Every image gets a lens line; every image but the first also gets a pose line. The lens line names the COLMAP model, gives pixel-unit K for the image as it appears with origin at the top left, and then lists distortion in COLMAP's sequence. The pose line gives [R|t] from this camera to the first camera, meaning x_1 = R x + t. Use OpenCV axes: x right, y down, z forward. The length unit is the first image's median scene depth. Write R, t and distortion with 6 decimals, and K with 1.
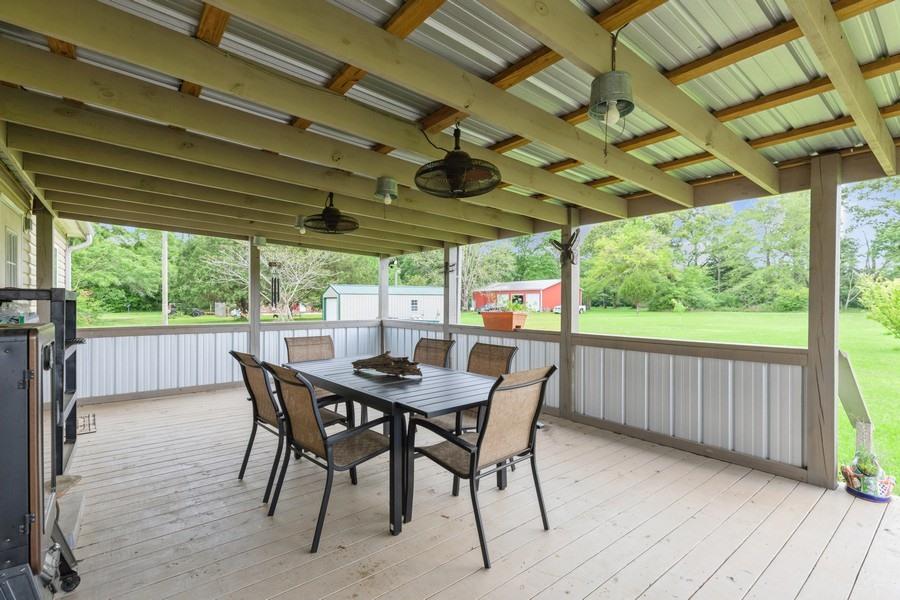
lens RADIAL K [[396.4, 0, 450.0], [0, 396.4, 300.0], [0, 0, 1]] dist [-0.058255, -0.000206]
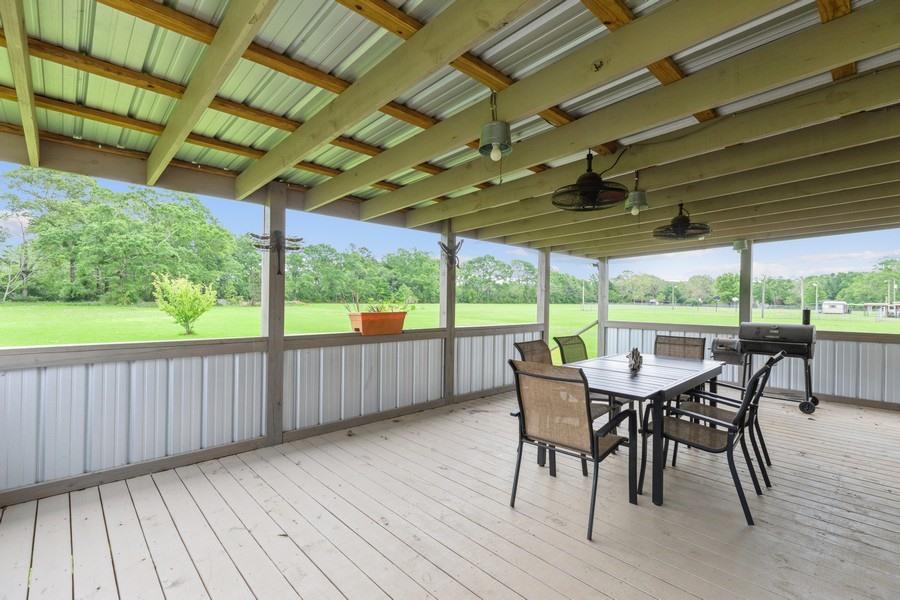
lens RADIAL K [[406.3, 0, 448.2], [0, 406.3, 307.4], [0, 0, 1]] dist [0.003785, -0.000195]
pose [[-0.066067, -0.019553, 0.997624, -0.824794], [-0.016229, 0.999697, 0.018519, 0.002076], [-0.997683, -0.014967, -0.066364, 1.034921]]
